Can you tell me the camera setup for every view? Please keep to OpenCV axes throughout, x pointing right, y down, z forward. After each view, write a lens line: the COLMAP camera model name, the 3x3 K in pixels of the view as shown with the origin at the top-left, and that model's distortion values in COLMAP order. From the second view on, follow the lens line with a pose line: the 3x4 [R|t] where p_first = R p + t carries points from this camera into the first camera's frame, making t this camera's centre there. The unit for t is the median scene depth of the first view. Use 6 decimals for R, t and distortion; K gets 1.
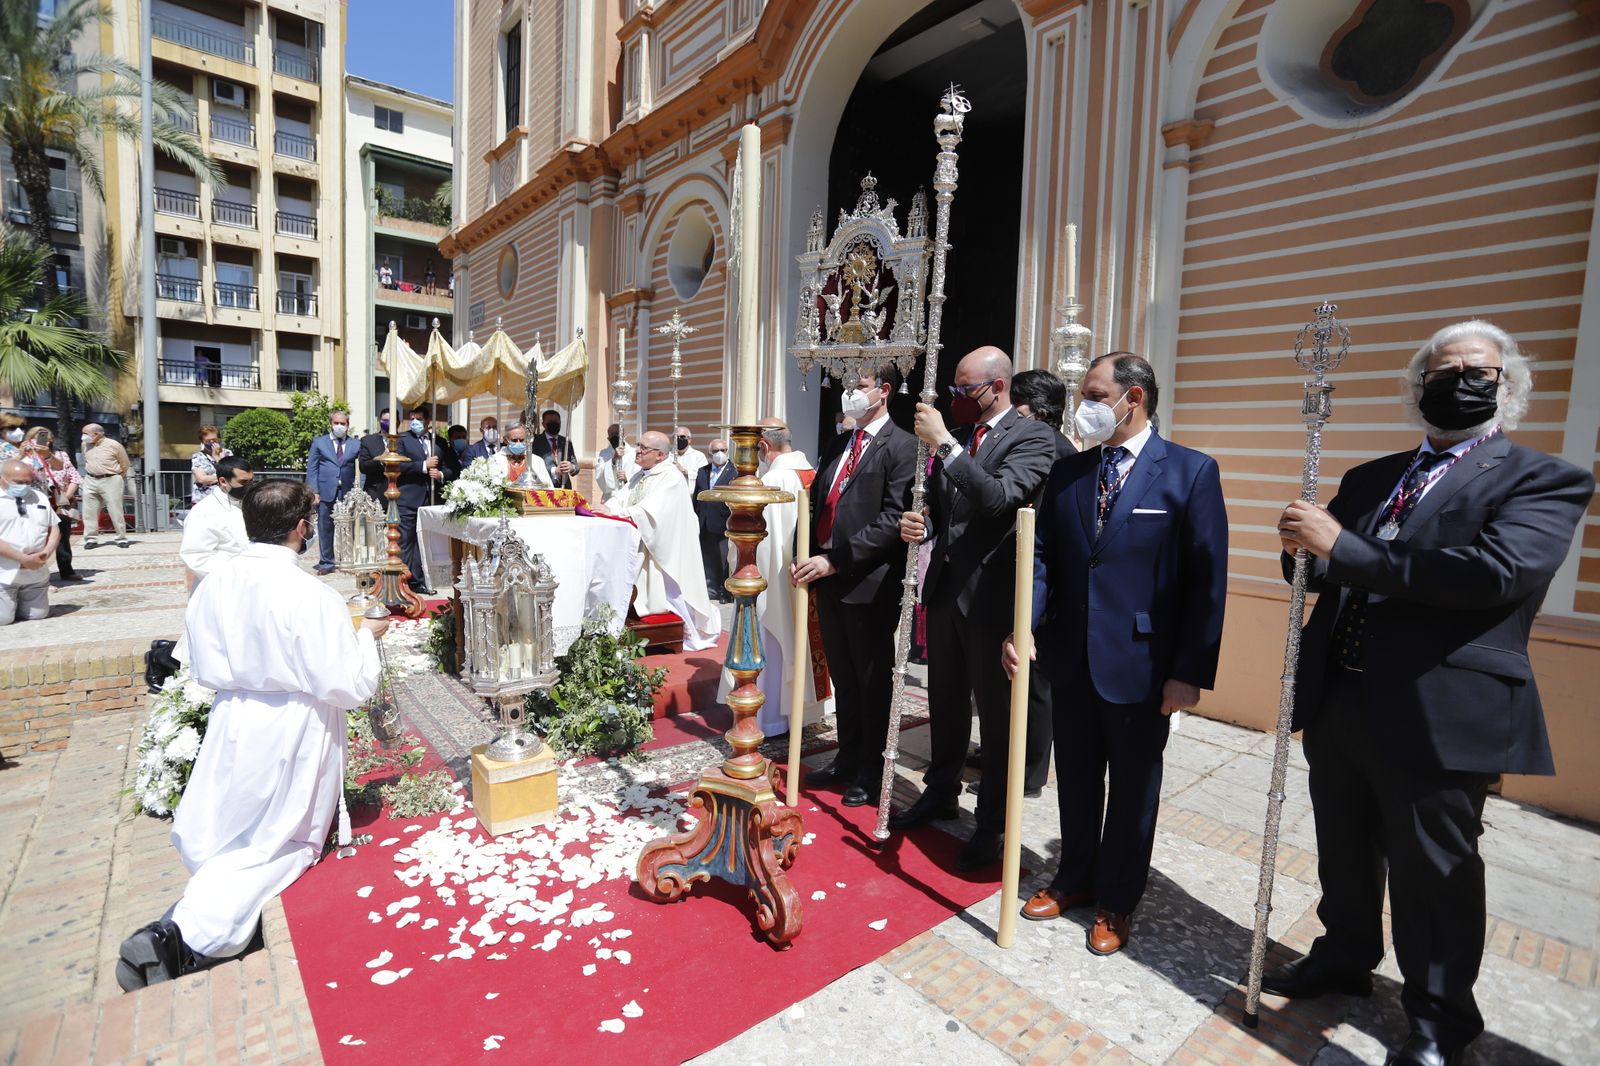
lens RADIAL K [[772.4, 0, 801.6], [0, 772.4, 527.6], [0, 0, 1]] dist [-0.065037, 0.027178]
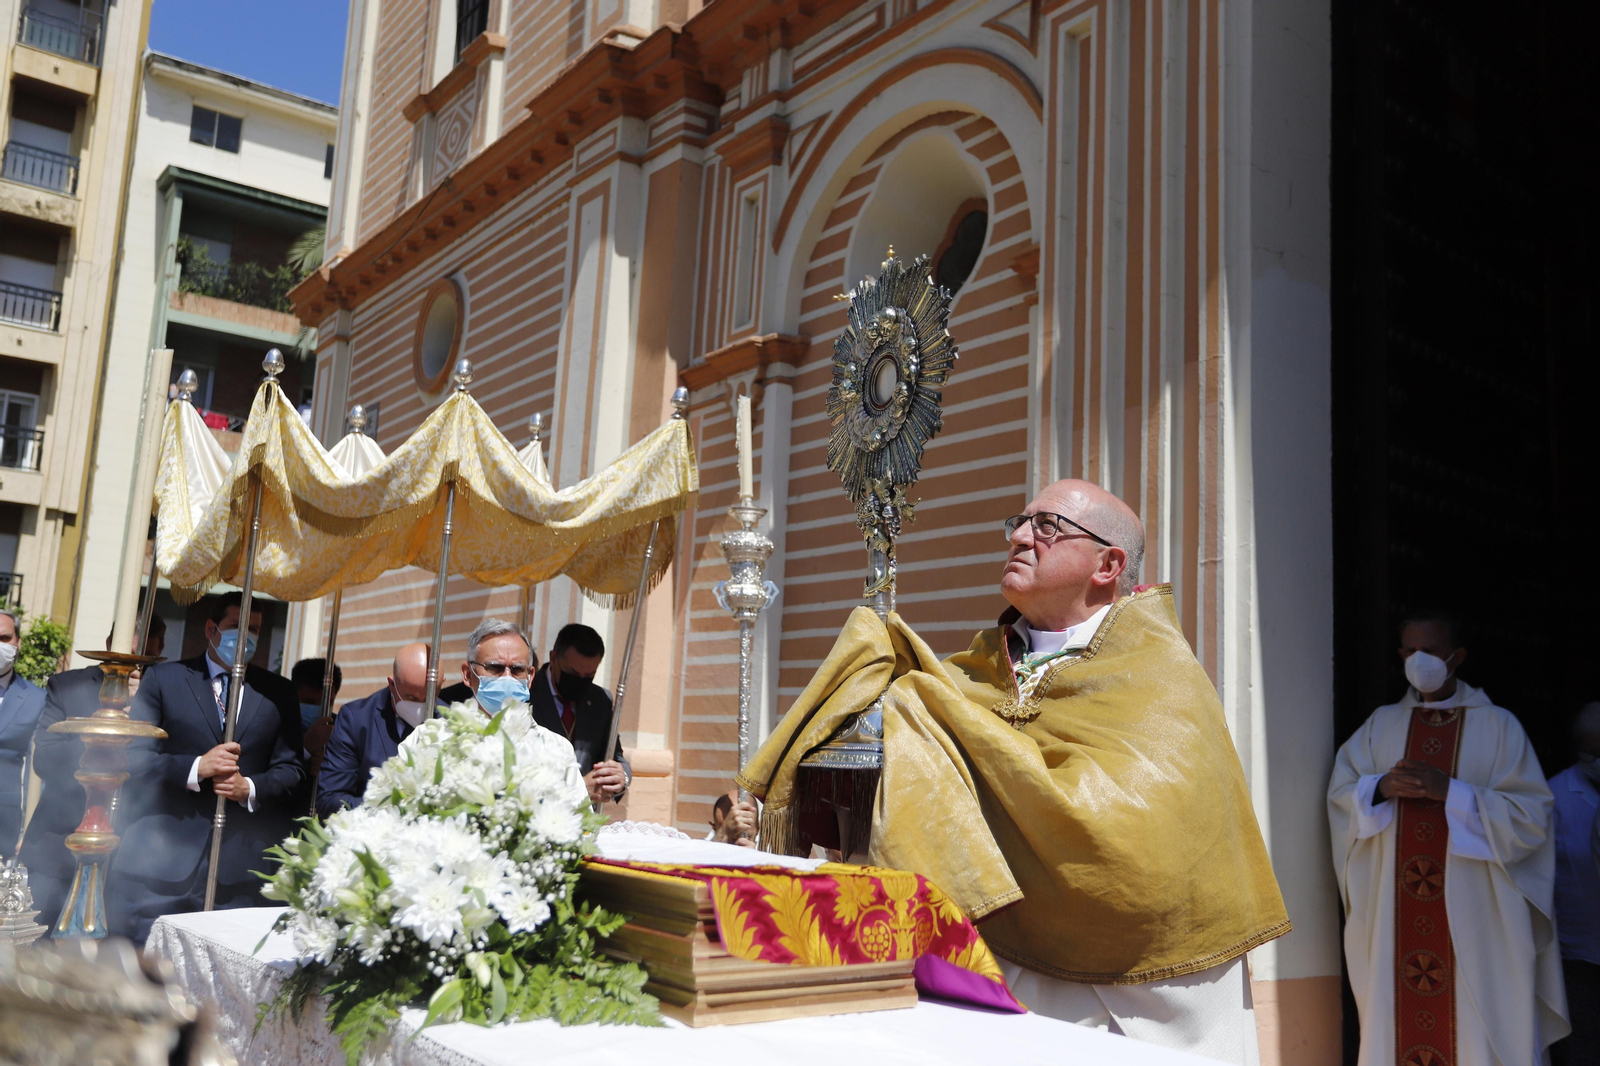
lens RADIAL K [[1442.2, 0, 800.6], [0, 1442.2, 528.3], [0, 0, 1]] dist [-0.004138, 0.064995]
pose [[0.996983, 0.003966, -0.077518, -0.100458], [-0.023109, 0.968573, -0.247653, -0.014256], [0.074100, 0.248698, 0.965743, 0.205196]]
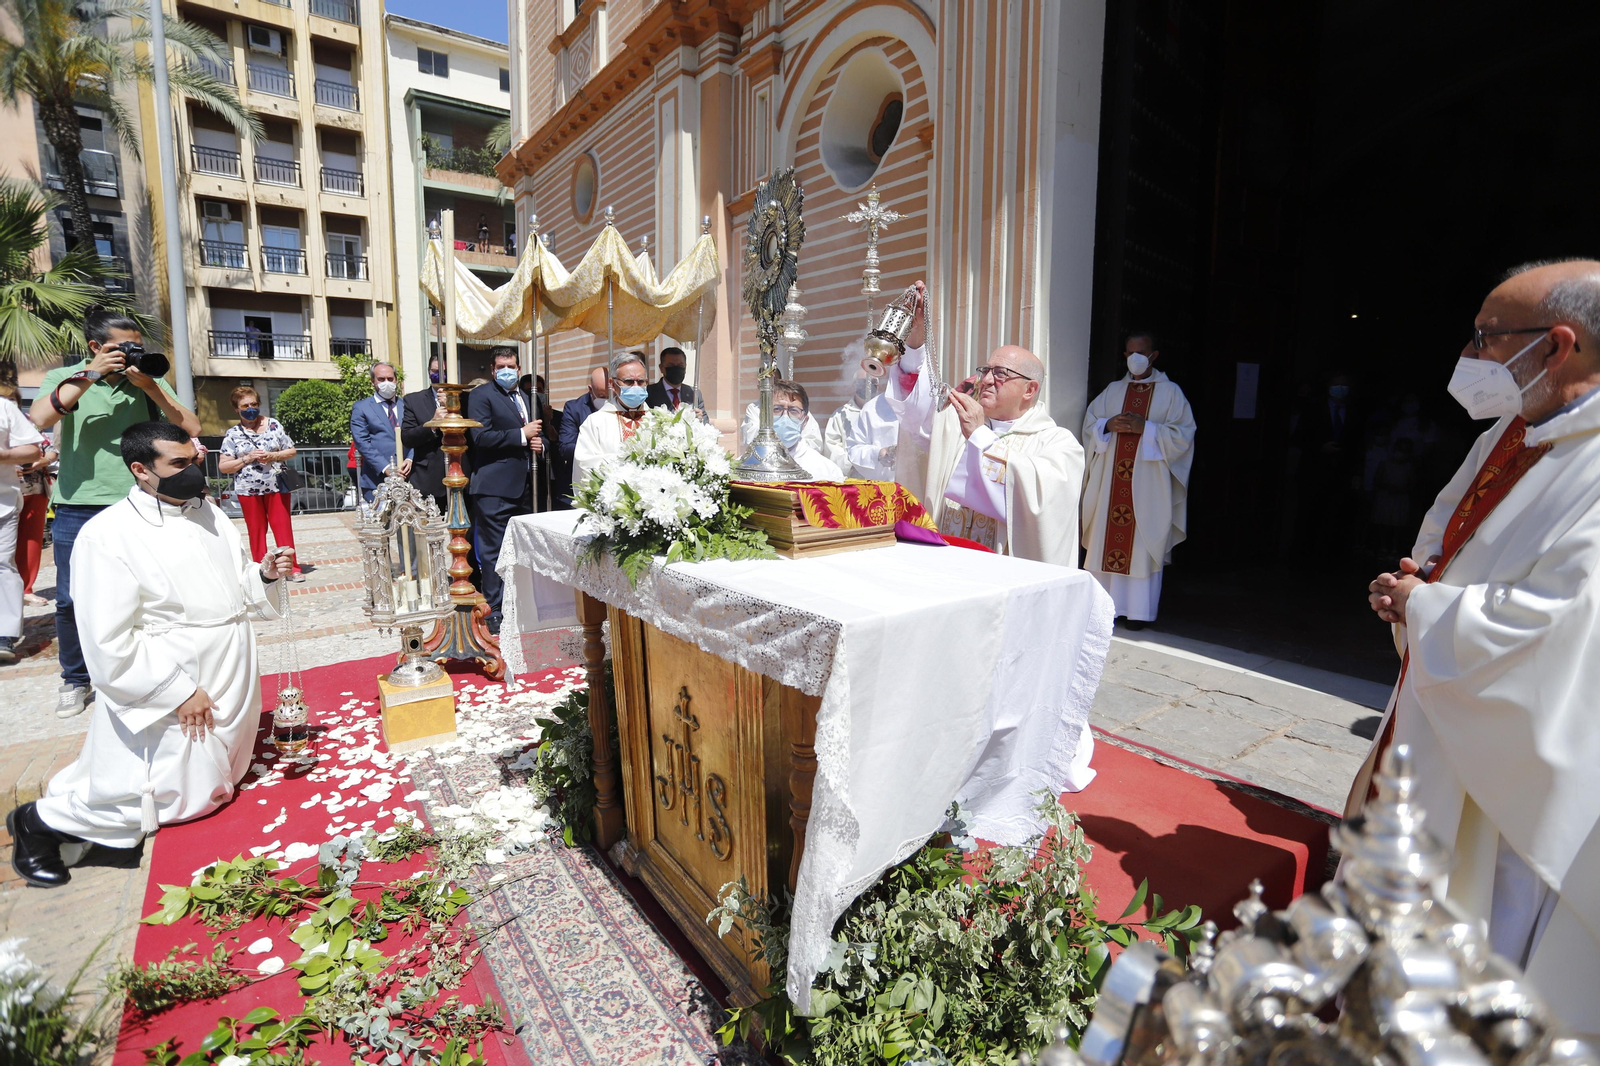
lens RADIAL K [[776.2, 0, 804.5], [0, 776.2, 530.0], [0, 0, 1]] dist [-0.065290, 0.027750]
pose [[0.997645, -0.015891, -0.066715, -0.107137], [0.019292, 0.998531, 0.050638, -0.015331], [0.065813, -0.051806, 0.996486, 0.197188]]
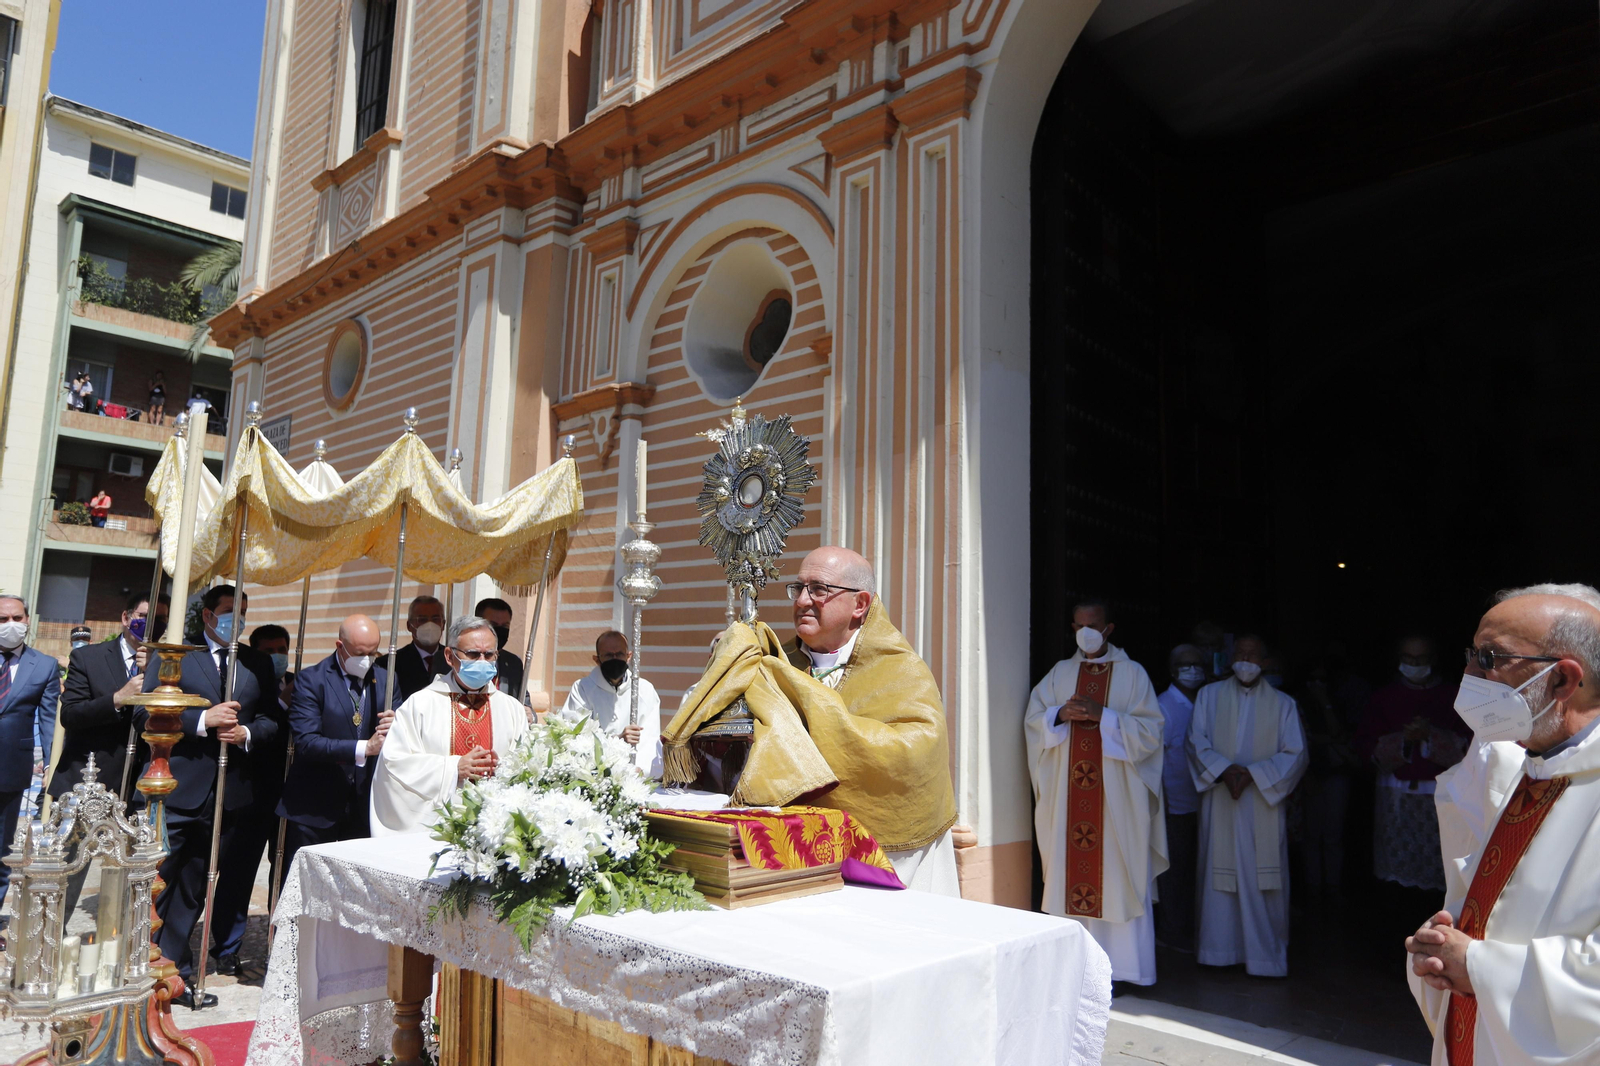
lens RADIAL K [[1125.8, 0, 799.2], [0, 1125.8, 529.3], [0, 0, 1]] dist [-0.040877, 0.056226]
pose [[0.995074, 0.009362, 0.098687, -0.123554], [0.012800, 0.975061, -0.221567, -0.020469], [-0.098300, 0.221739, 0.970139, 0.165558]]
